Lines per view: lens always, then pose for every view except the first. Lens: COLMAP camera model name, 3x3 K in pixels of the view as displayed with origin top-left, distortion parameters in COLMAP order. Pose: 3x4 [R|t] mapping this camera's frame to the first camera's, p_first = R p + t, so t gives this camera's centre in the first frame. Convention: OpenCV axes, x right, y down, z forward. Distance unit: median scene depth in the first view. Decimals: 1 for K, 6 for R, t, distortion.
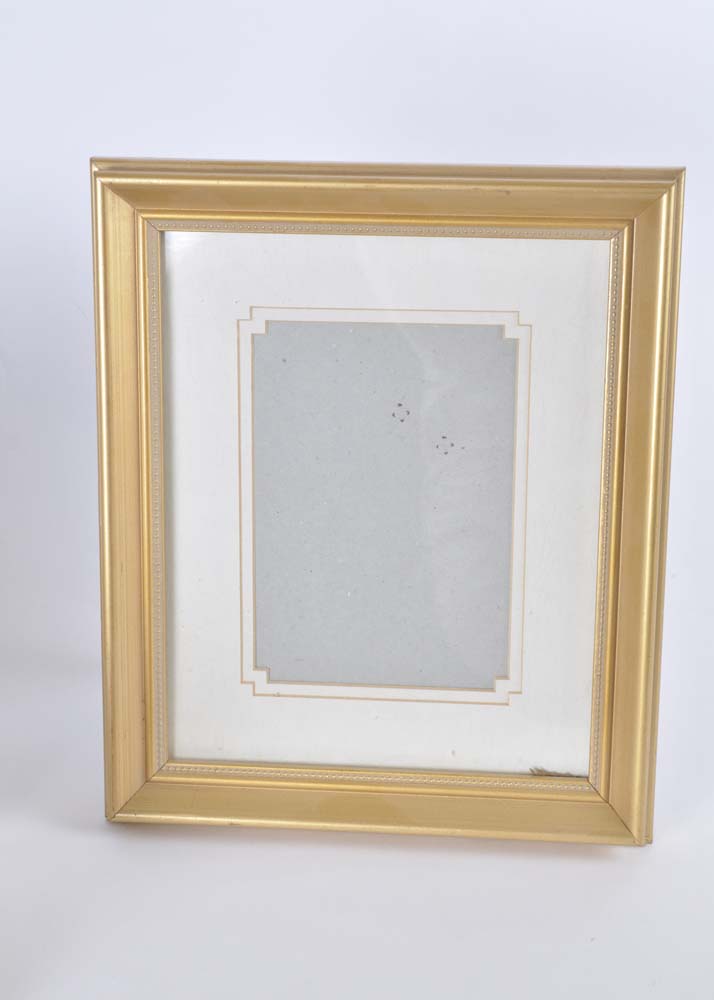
lens RADIAL K [[2123.2, 0, 357.0], [0, 2123.2, 500.0], [0, 0, 1]] dist [0.017762, 0.369352]
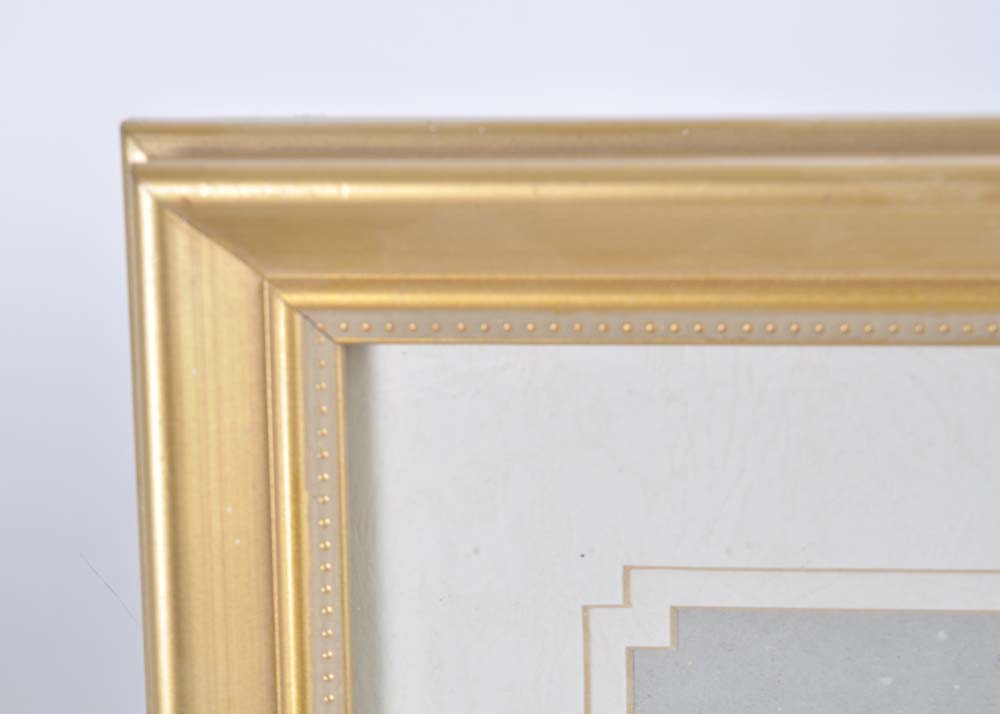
lens RADIAL K [[2435.6, 0, 500.0], [0, 2435.6, 357.0], [0, 0, 1]] dist [0.051116, 0.431420]
pose [[0.999611, -0.024503, 0.013344, -0.073765], [0.025340, 0.997452, -0.066682, -0.099278], [-0.011676, 0.066994, 0.997685, 0.632431]]
